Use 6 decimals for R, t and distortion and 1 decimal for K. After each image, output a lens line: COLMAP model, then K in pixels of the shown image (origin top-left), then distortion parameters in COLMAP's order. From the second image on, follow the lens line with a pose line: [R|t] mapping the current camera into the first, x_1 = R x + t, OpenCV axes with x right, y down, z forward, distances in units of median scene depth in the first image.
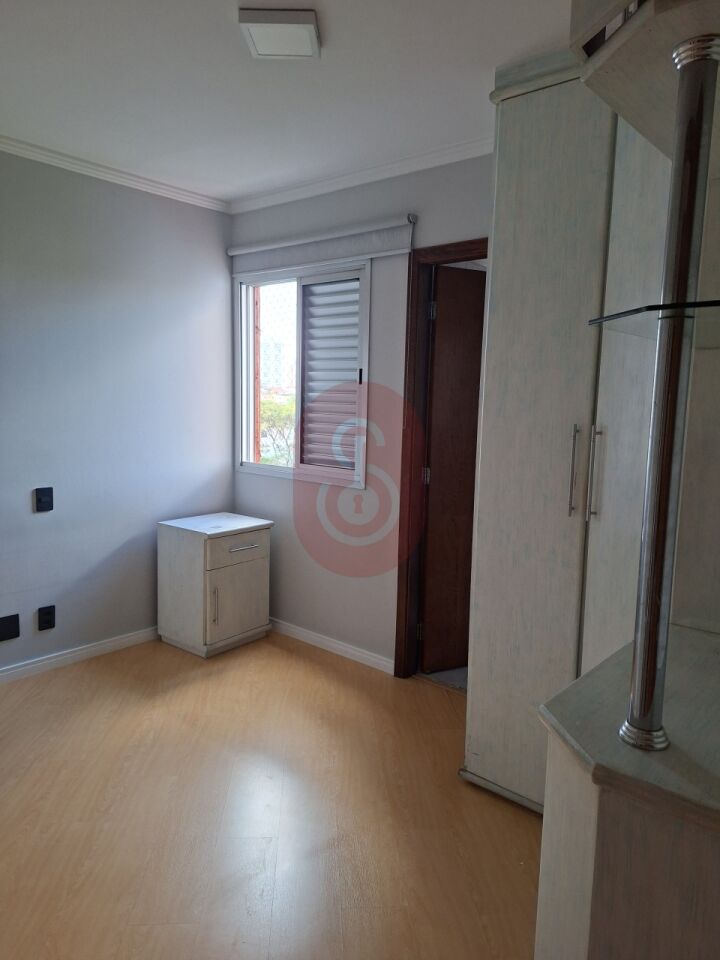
lens RADIAL K [[666.3, 0, 346.4], [0, 666.3, 493.9], [0, 0, 1]] dist [0.099621, -0.106285]
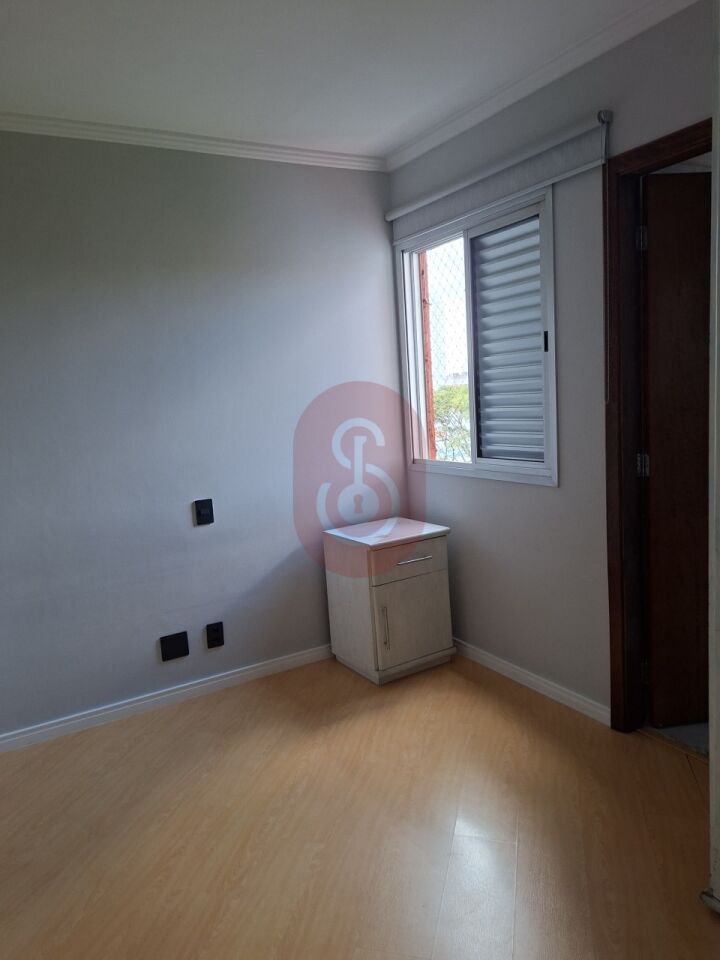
lens RADIAL K [[666.3, 0, 346.4], [0, 666.3, 493.9], [0, 0, 1]] dist [0.099621, -0.106285]
pose [[0.941685, -0.039049, -0.334222, 0.054799], [0.044662, 0.998960, 0.009126, -0.015786], [0.333518, -0.023521, 0.942450, 0.170415]]
